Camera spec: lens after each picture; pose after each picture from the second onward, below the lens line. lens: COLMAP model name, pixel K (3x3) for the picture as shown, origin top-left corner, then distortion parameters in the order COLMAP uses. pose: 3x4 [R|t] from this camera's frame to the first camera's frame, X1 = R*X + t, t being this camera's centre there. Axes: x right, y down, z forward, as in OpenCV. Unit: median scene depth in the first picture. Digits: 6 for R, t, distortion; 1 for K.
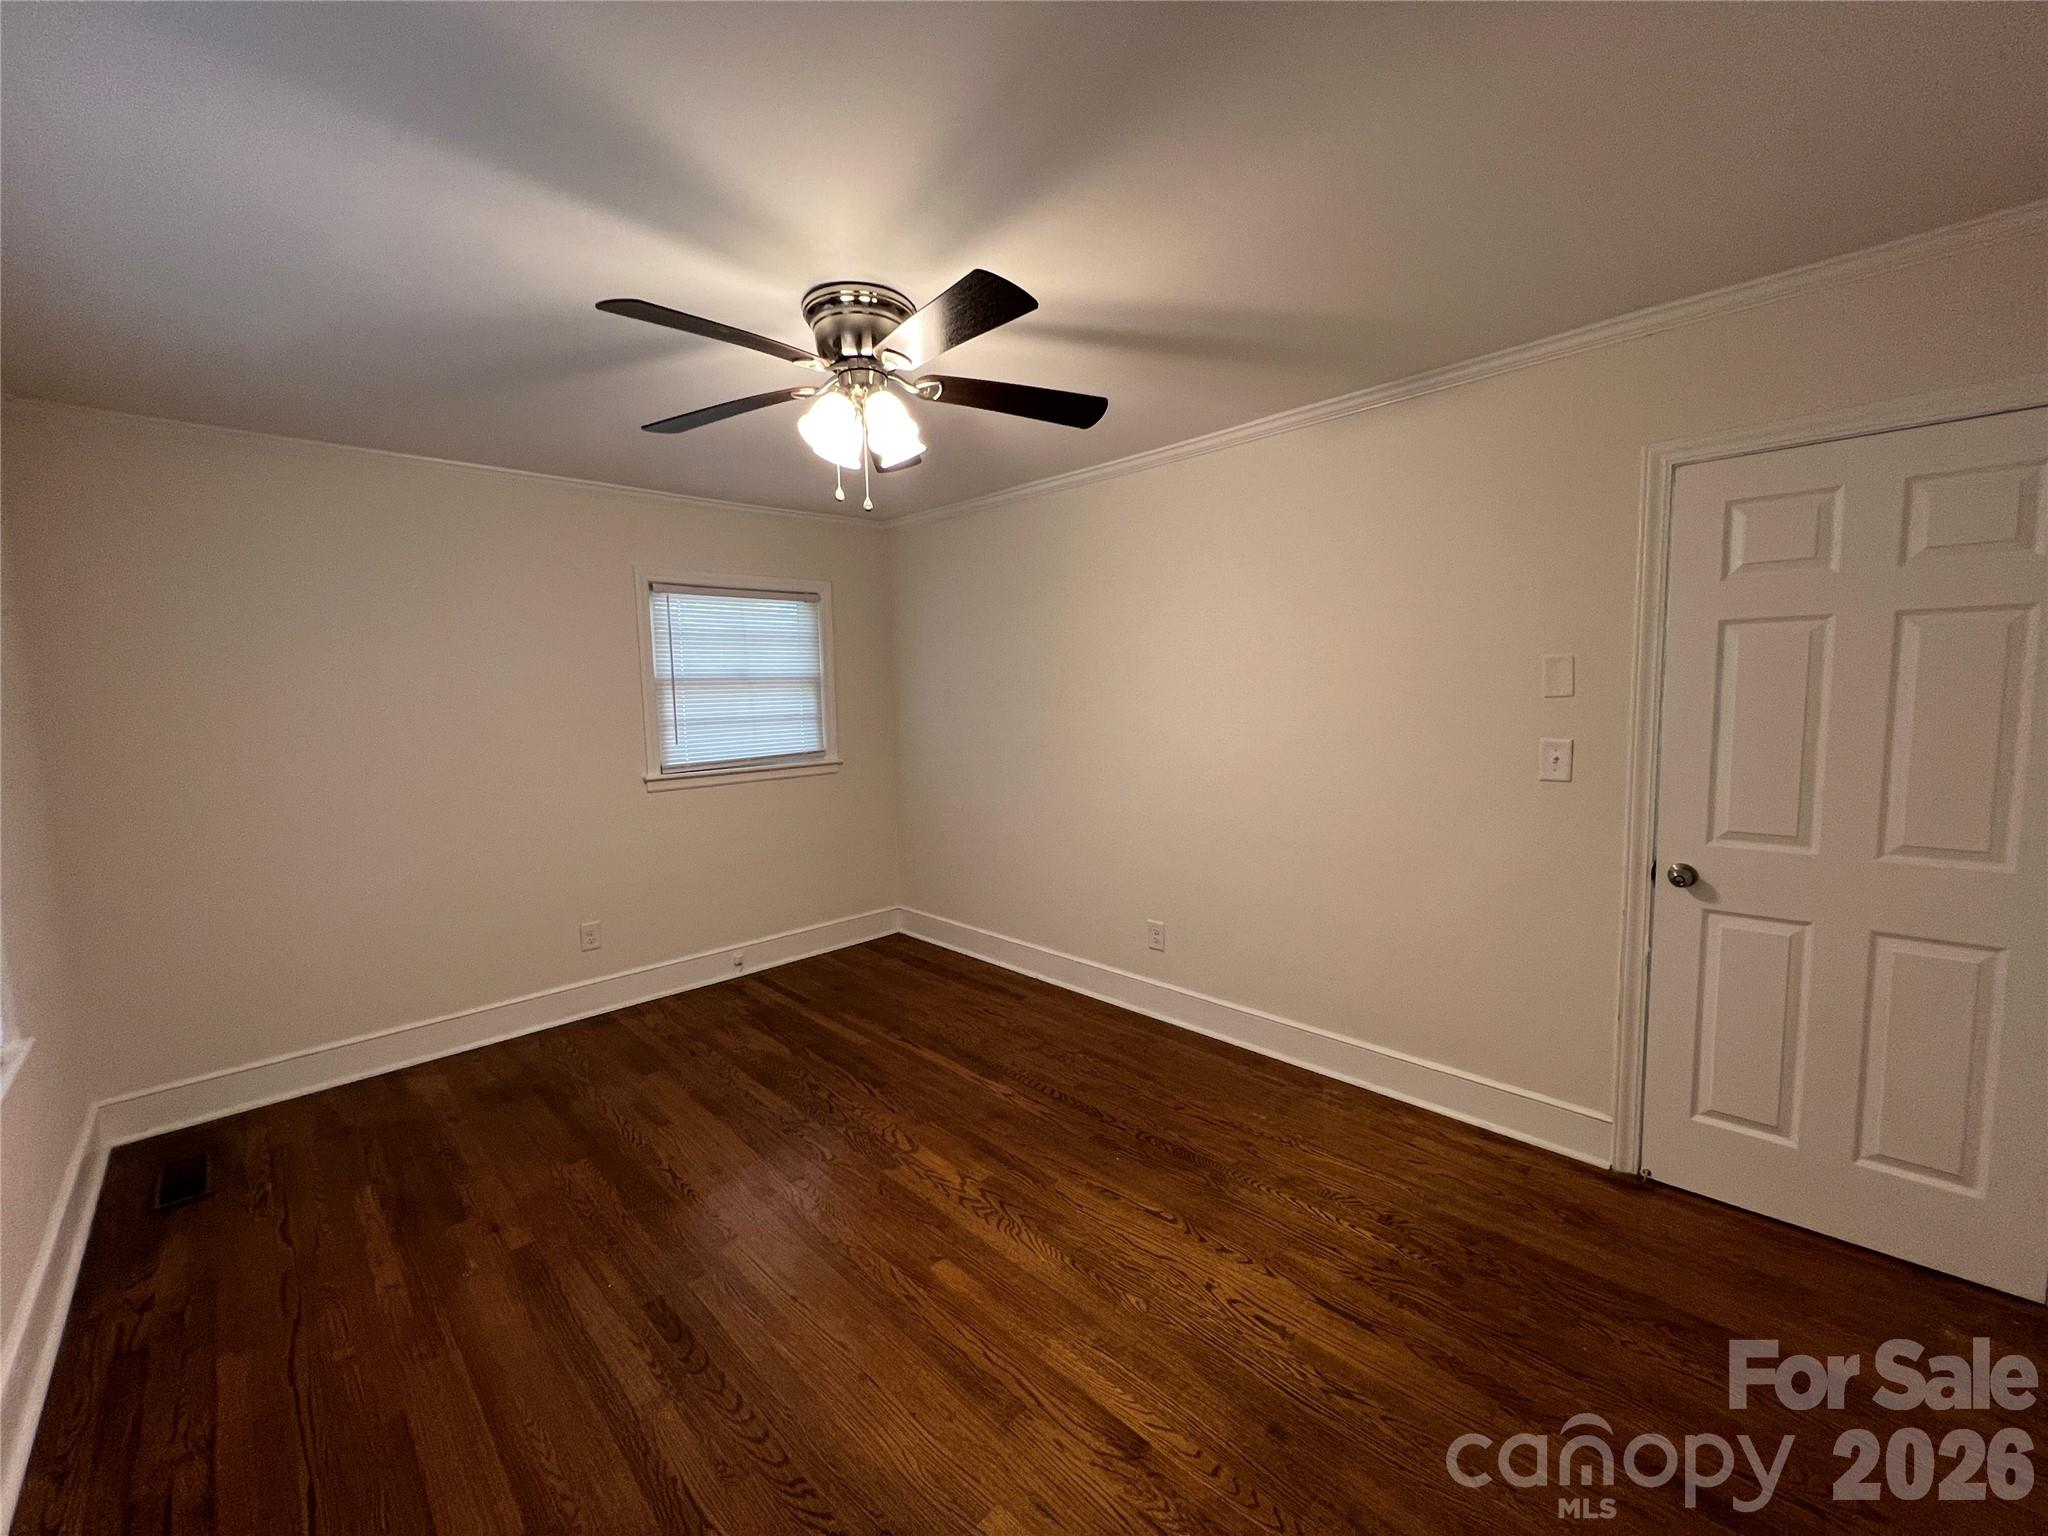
lens RADIAL K [[821.8, 0, 1021.5], [0, 821.8, 765.1], [0, 0, 1]] dist [-0.002825, 0.000334]
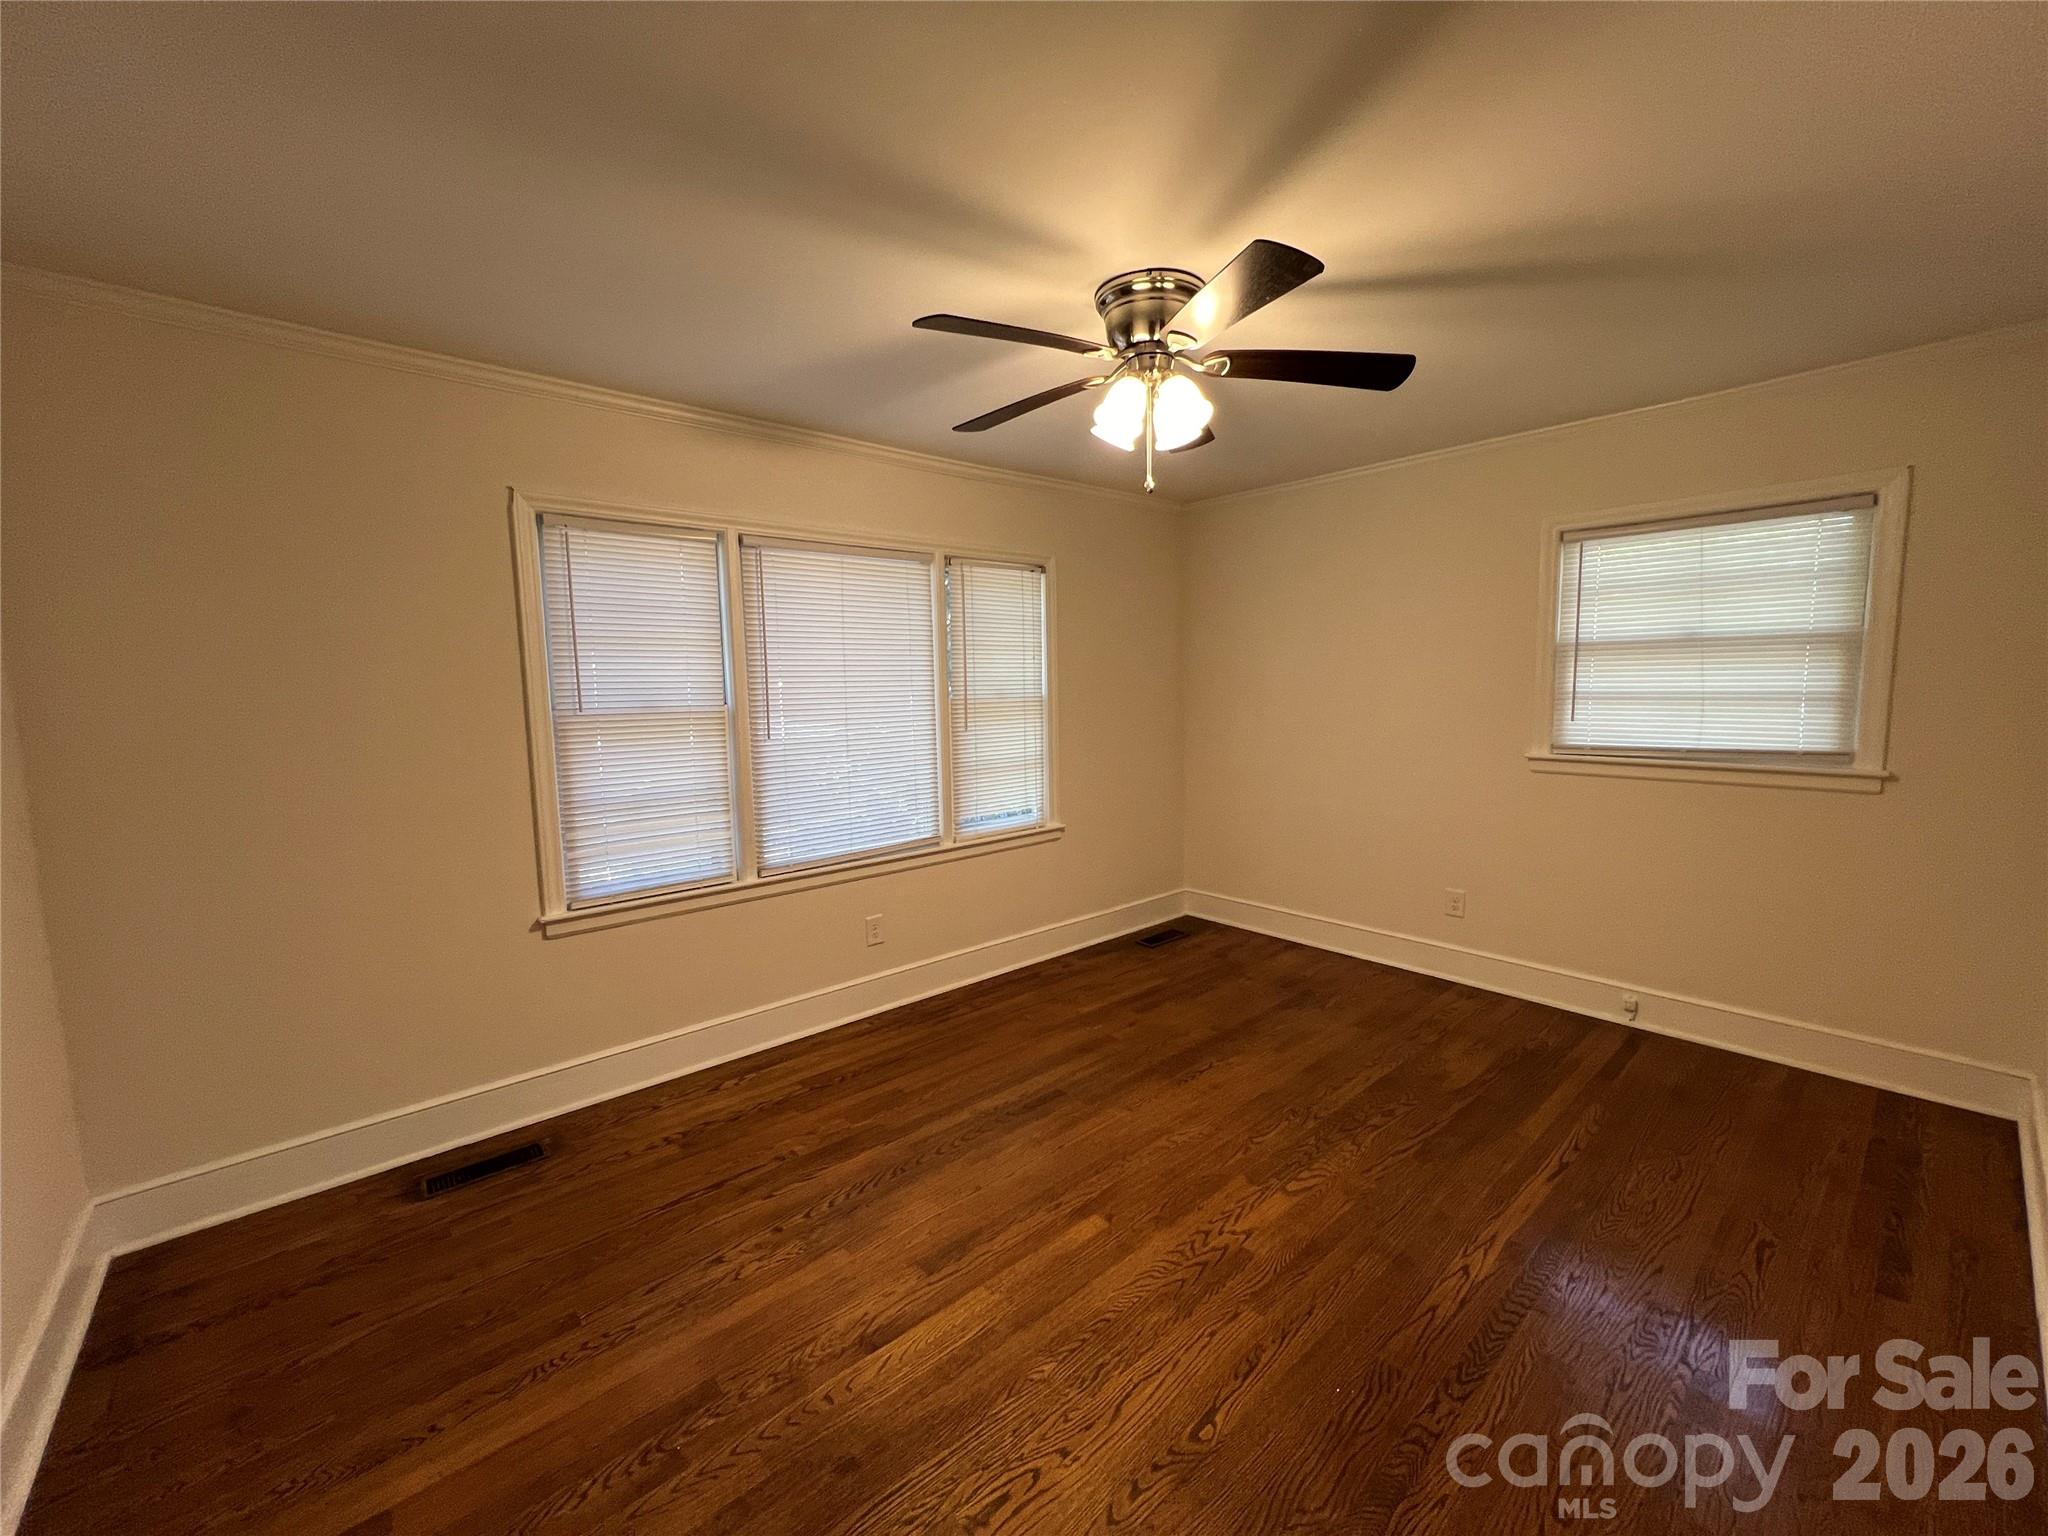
lens RADIAL K [[821.8, 0, 1021.5], [0, 821.8, 765.1], [0, 0, 1]] dist [-0.002825, 0.000334]
pose [[-0.055847, 0.128128, -0.990184, 0.651905], [-0.074612, 0.988423, 0.132109, -0.071349], [0.995648, 0.081257, -0.045640, 0.676763]]
